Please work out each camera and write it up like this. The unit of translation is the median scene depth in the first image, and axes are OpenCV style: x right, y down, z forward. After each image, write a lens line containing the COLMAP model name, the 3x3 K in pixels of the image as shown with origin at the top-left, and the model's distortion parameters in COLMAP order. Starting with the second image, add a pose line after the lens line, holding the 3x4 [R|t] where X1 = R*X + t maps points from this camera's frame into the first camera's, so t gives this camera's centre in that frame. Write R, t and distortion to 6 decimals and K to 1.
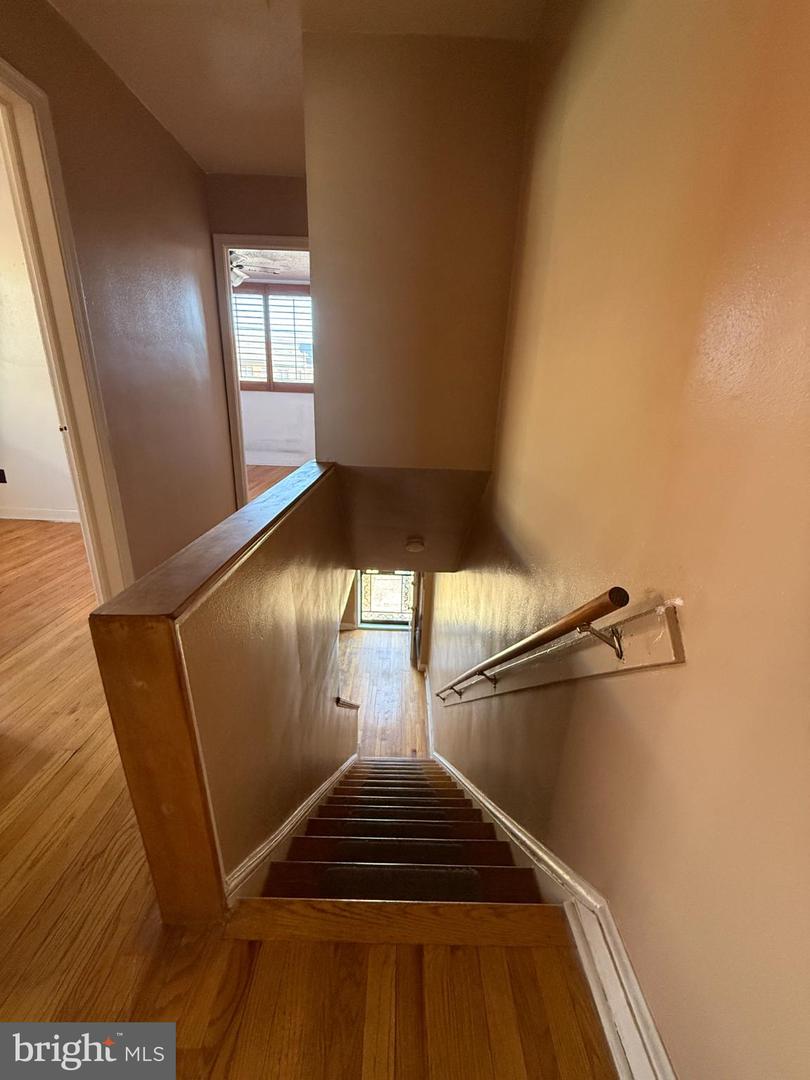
lens RADIAL K [[430.2, 0, 404.8], [0, 430.2, 539.8], [0, 0, 1]] dist [-0.000617, 0.000614]
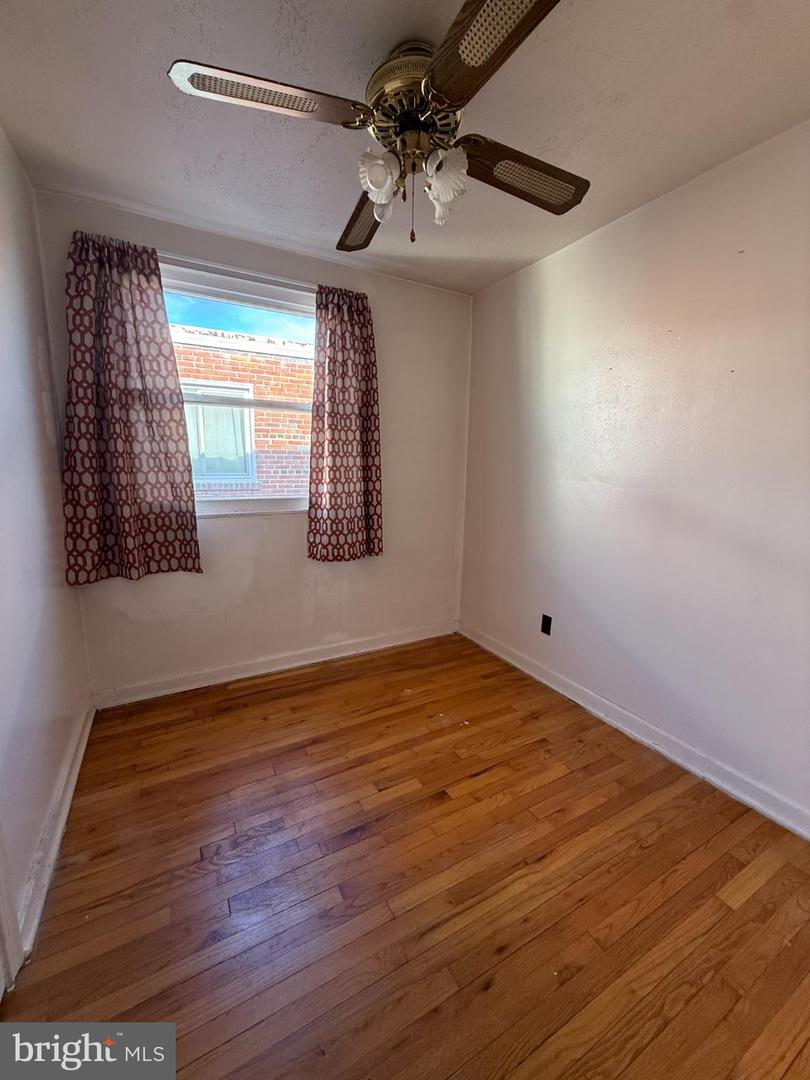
lens RADIAL K [[430.2, 0, 405.7], [0, 430.2, 539.4], [0, 0, 1]] dist [-0.000617, 0.000614]
pose [[0.484419, 0.108254, -0.868113, -0.446100], [-0.270748, 0.962148, -0.031100, -0.205274], [0.831886, 0.250105, 0.495392, 0.412029]]
